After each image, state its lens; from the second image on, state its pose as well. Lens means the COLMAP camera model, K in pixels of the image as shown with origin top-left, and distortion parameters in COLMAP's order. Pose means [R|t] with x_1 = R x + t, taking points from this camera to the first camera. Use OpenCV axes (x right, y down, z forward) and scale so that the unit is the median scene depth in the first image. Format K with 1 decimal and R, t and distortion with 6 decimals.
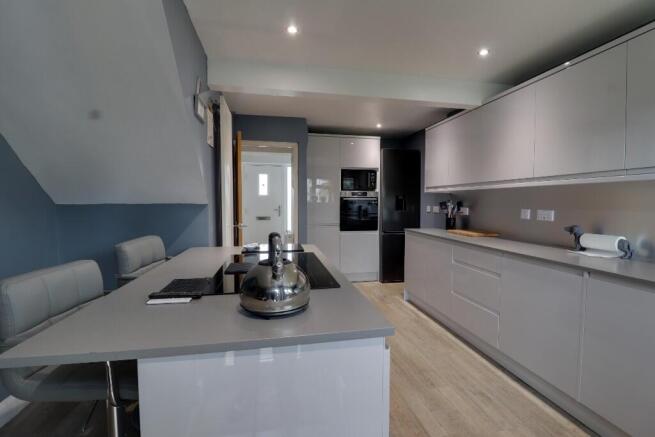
lens RADIAL K [[317.4, 0, 327.9], [0, 317.4, 217.2], [0, 0, 1]] dist [-0.013364, -0.000499]
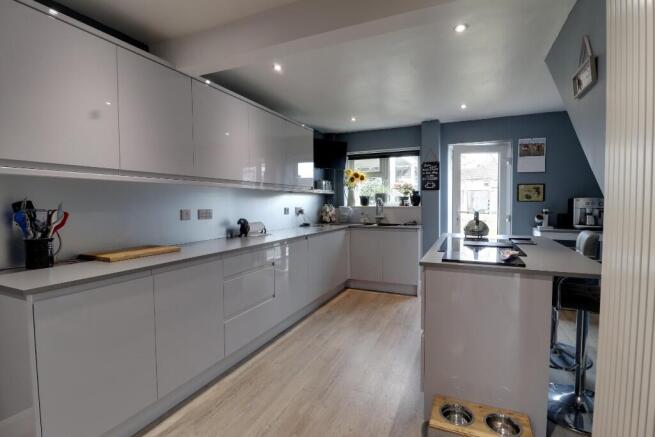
lens RADIAL K [[317.4, 0, 325.8], [0, 317.4, 219.3], [0, 0, 1]] dist [-0.013364, -0.000499]
pose [[-0.836140, -0.008278, 0.548454, -0.240094], [0.041329, 0.996093, 0.078041, -0.053112], [-0.546957, 0.087921, -0.832531, 1.671686]]
